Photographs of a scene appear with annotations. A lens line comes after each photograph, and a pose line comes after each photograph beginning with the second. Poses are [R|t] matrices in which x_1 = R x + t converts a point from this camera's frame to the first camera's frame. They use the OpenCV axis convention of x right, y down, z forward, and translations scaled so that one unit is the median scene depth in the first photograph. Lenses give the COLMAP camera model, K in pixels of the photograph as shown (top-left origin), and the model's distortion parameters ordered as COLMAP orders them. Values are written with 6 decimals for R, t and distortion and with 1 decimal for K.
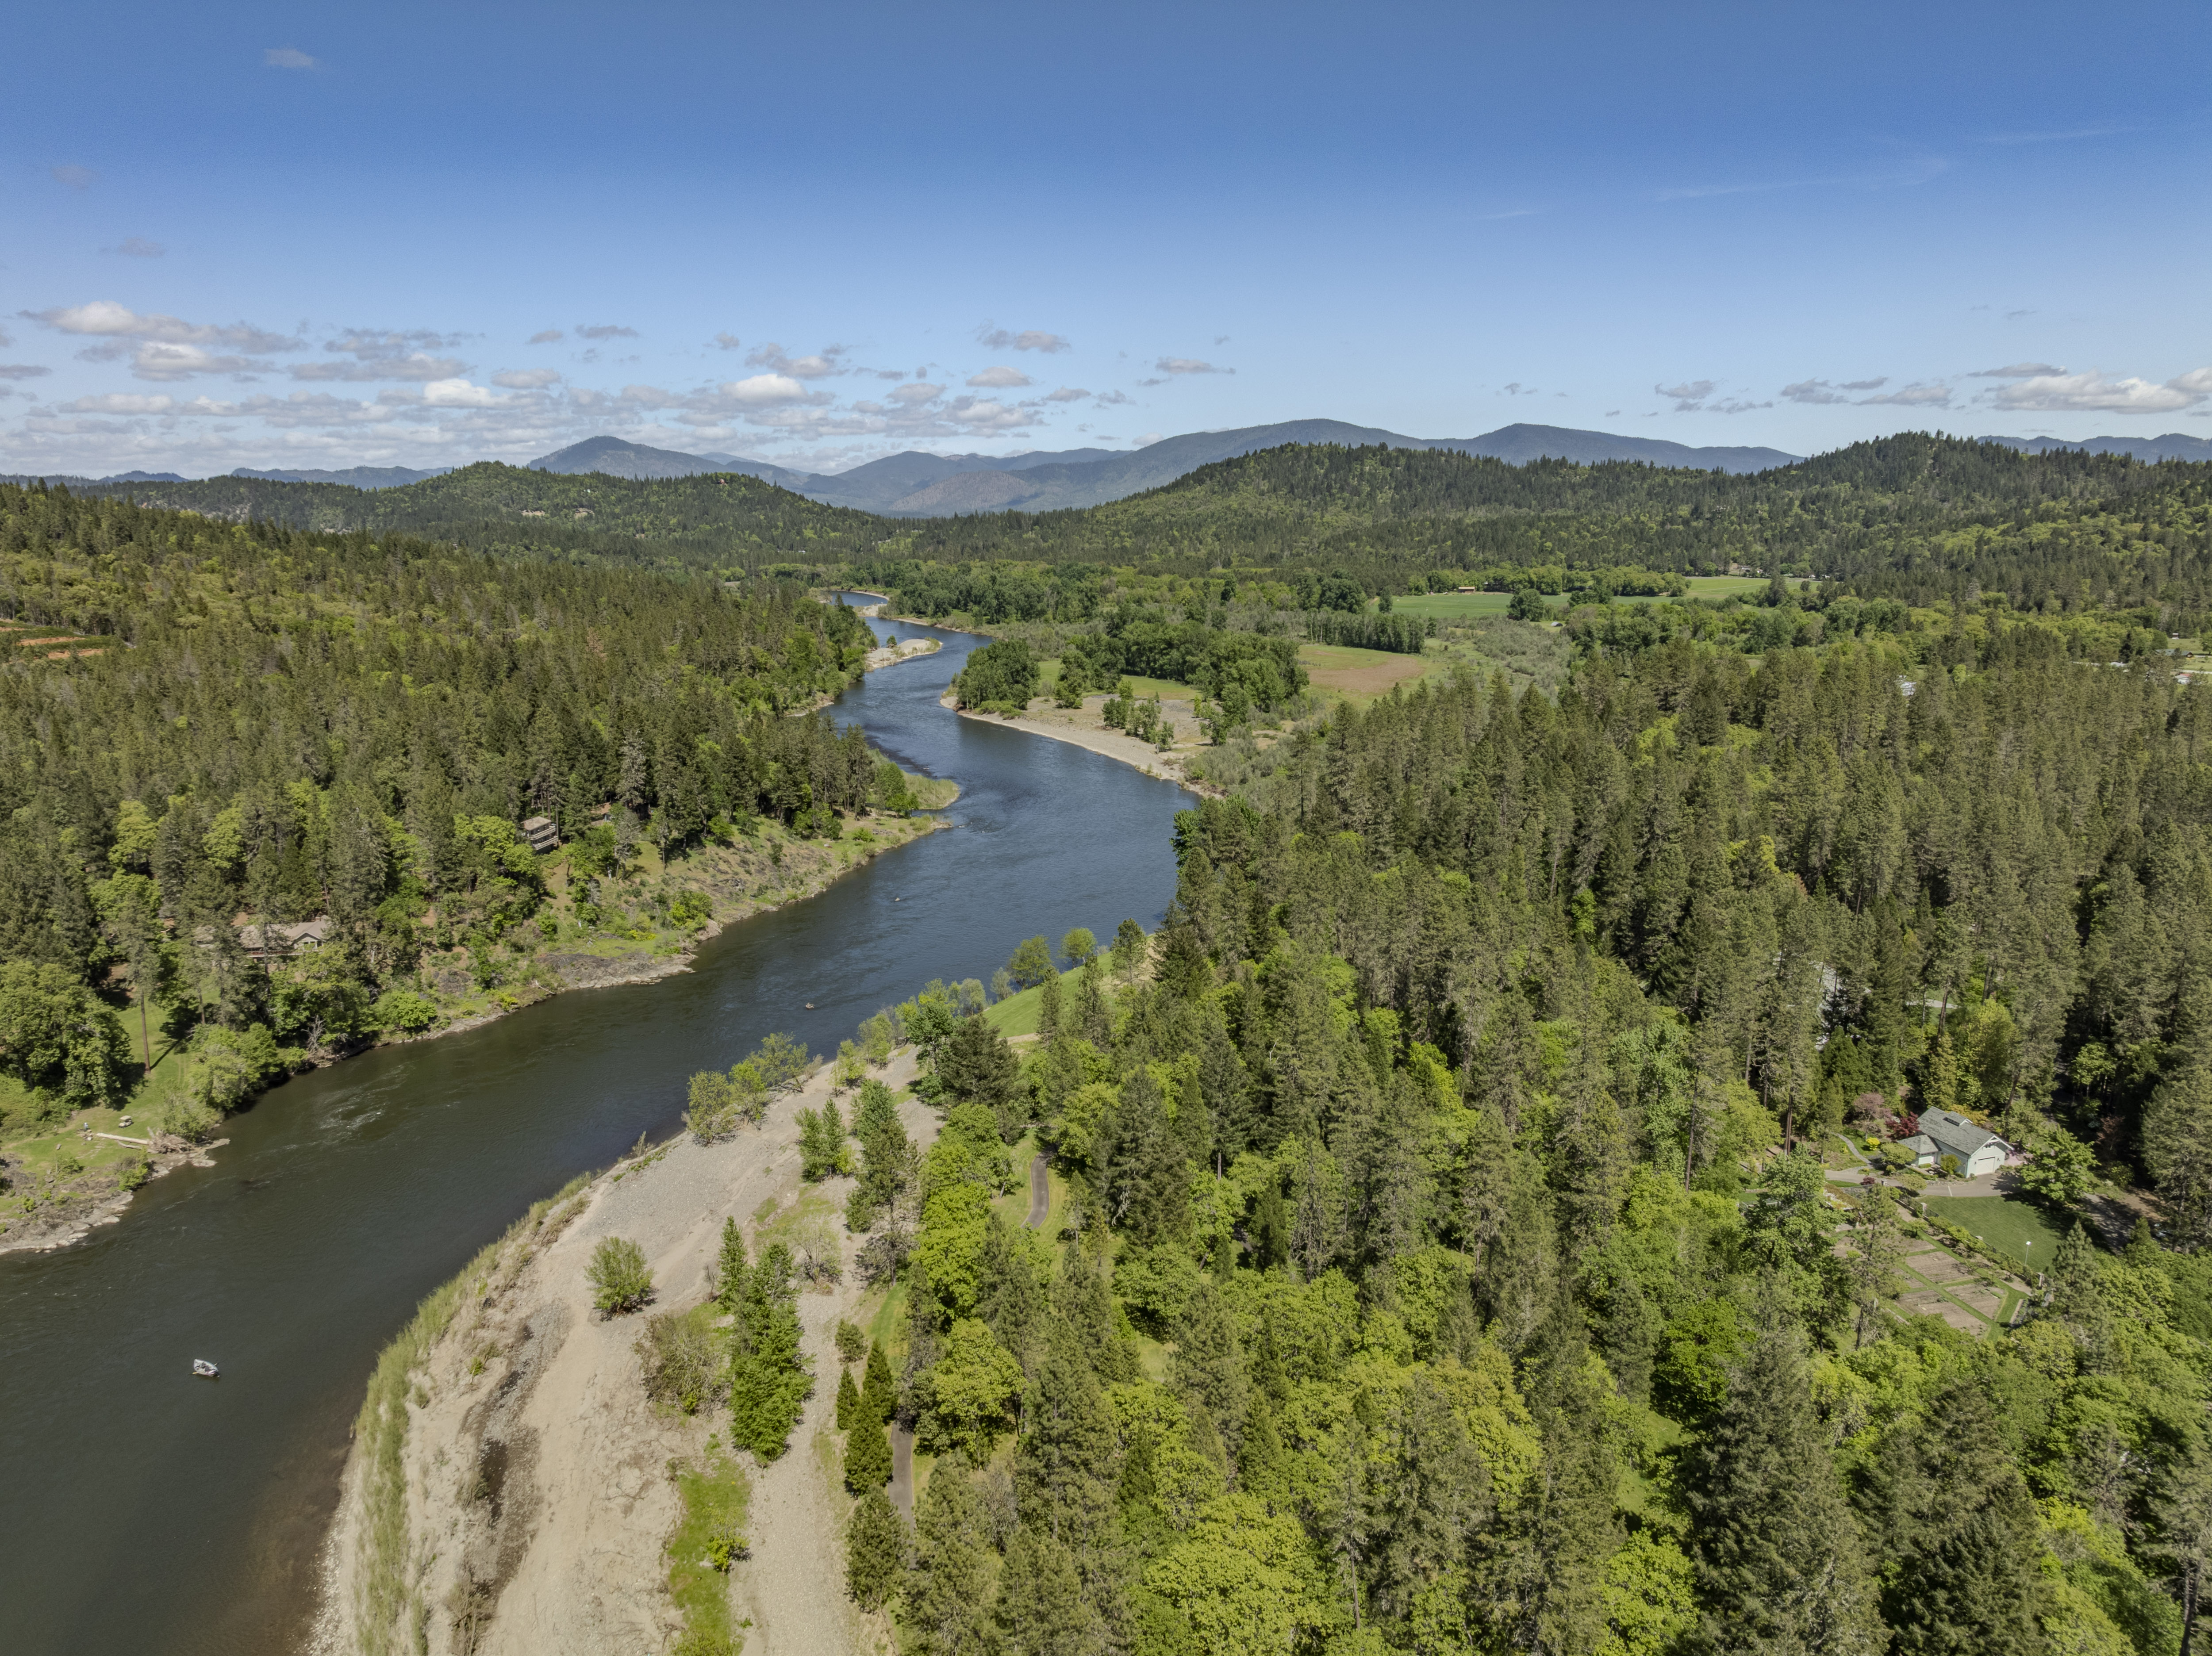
lens RADIAL K [[1551.9, 0, 1098.3], [0, 1551.9, 821.7], [0, 0, 1]] dist [-0.071591, 0.042680]
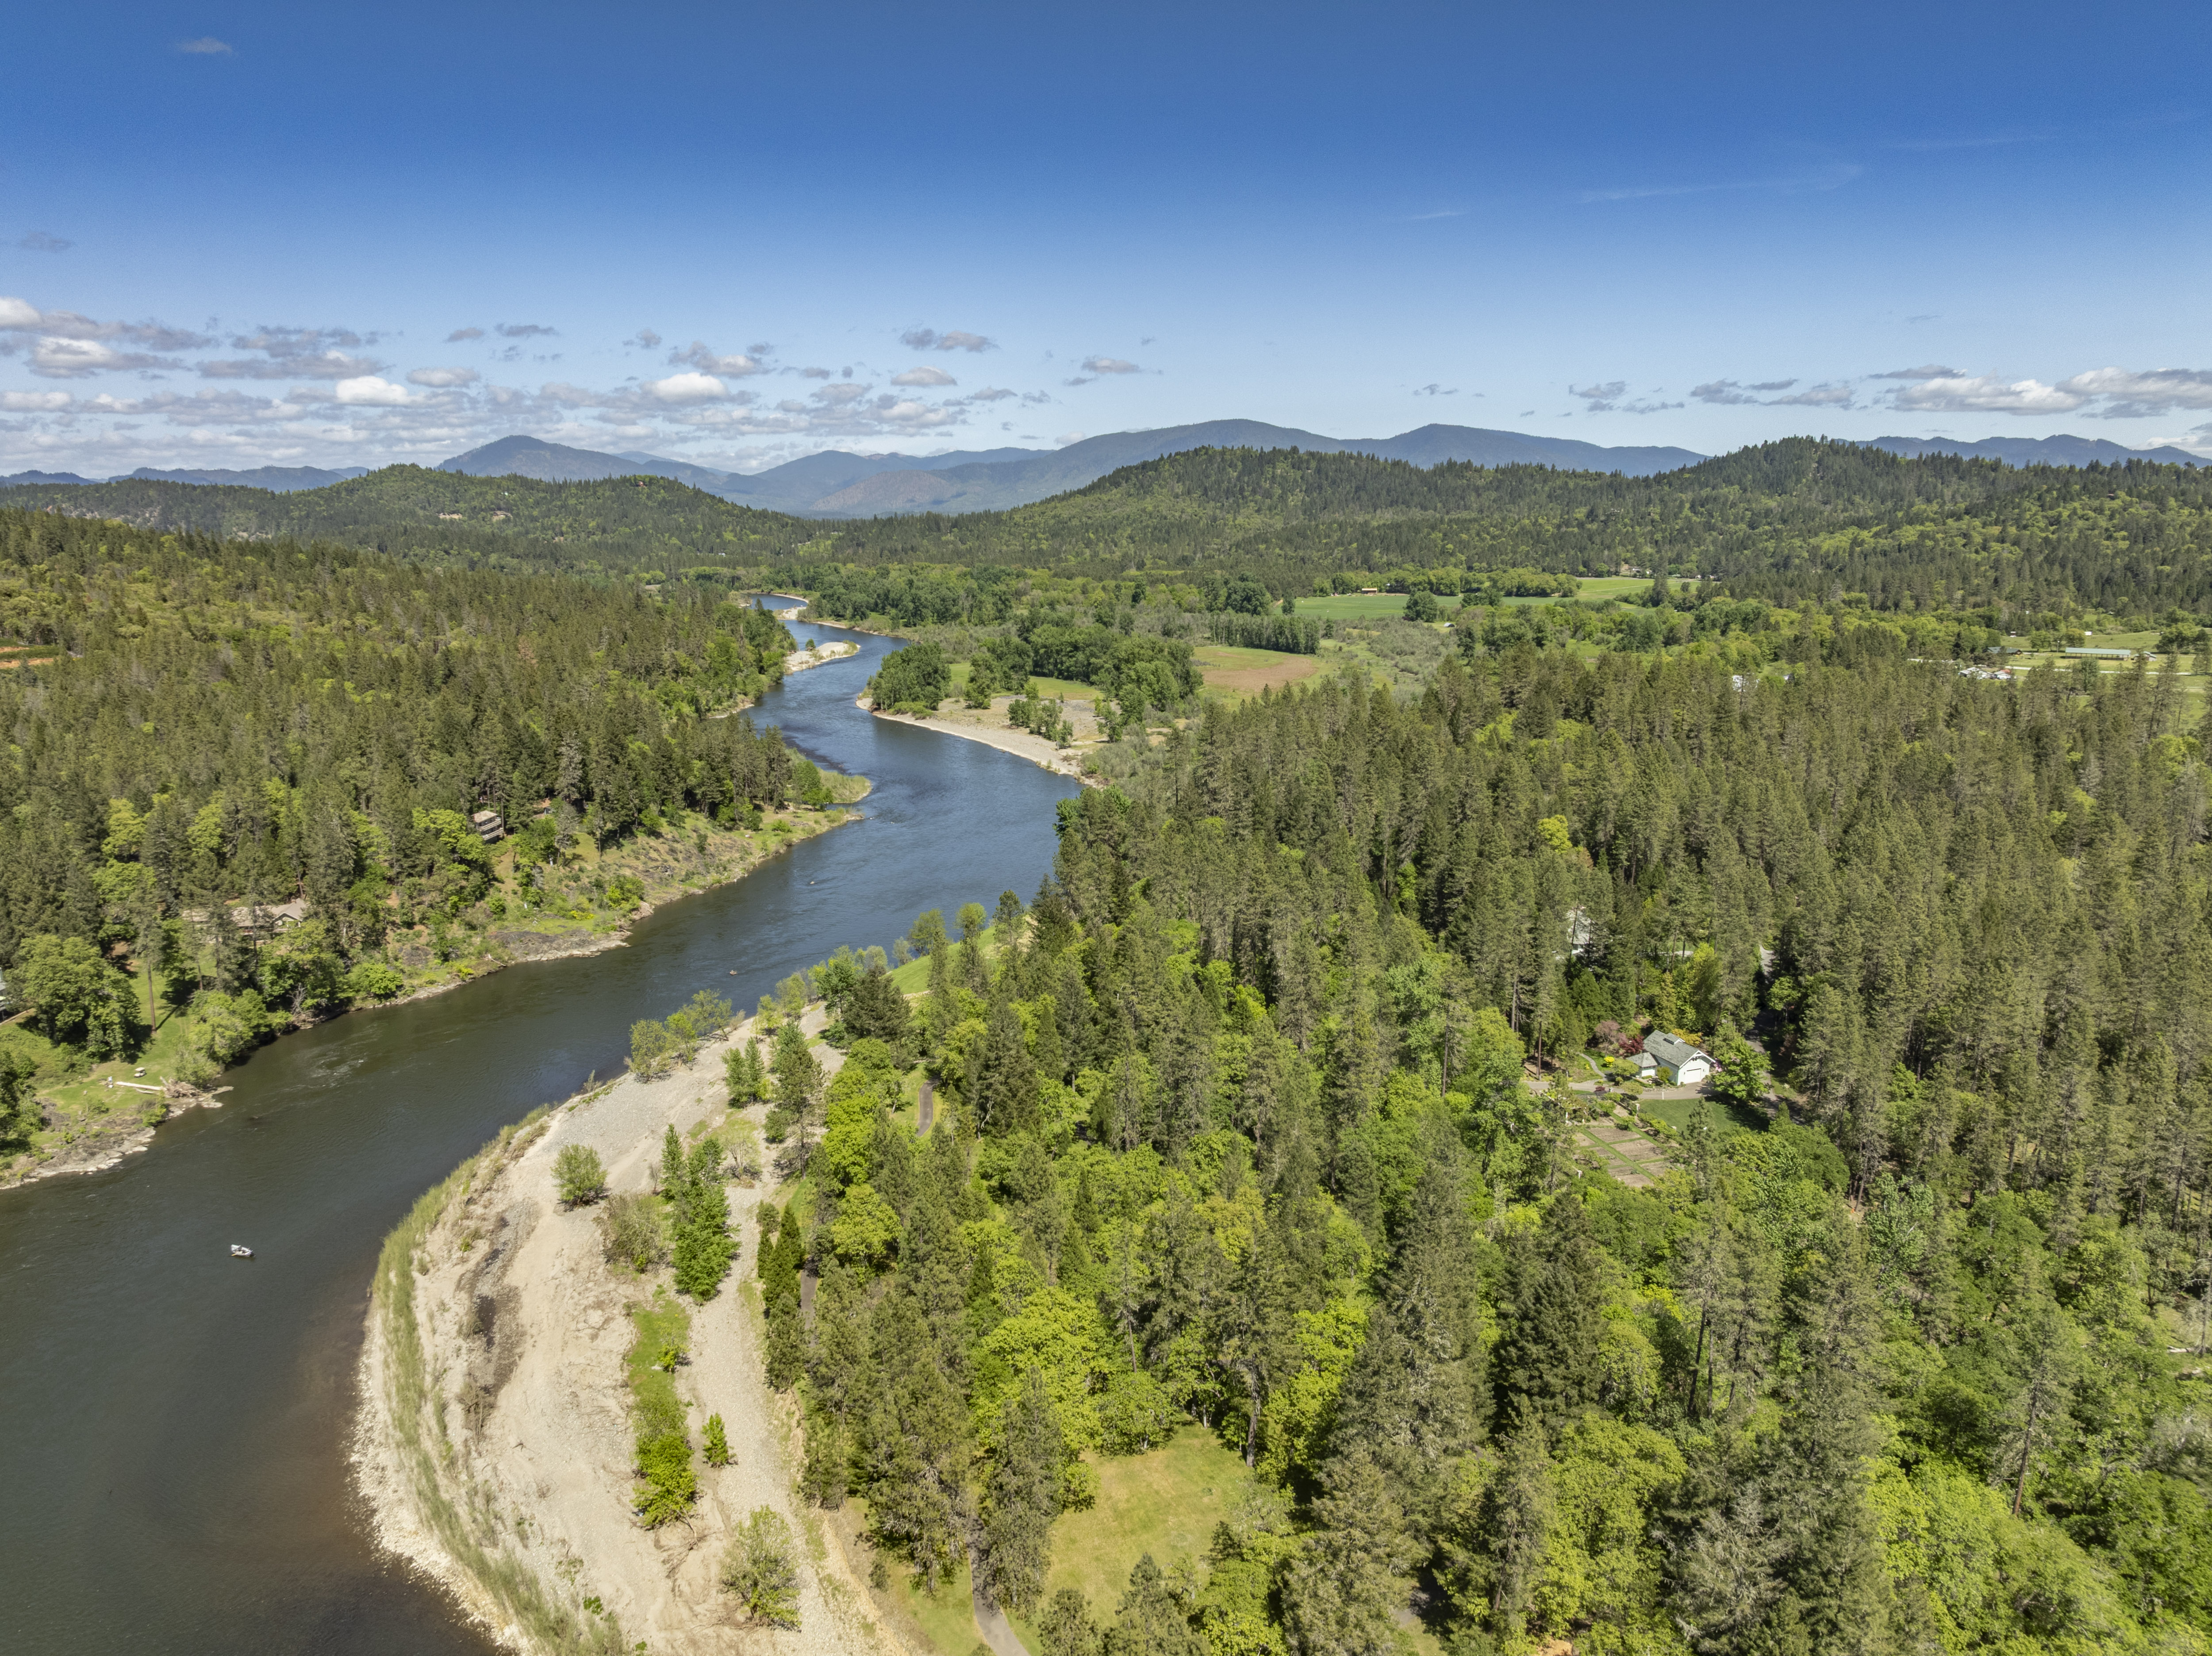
lens RADIAL K [[1544.4, 0, 1098.8], [0, 1544.4, 824.5], [0, 0, 1]] dist [-0.064905, 0.036089]
pose [[0.998734, -0.010172, 0.049273, 0.024575], [0.010032, 0.999945, 0.003098, 0.007956], [-0.049302, -0.002600, 0.998781, -0.129840]]
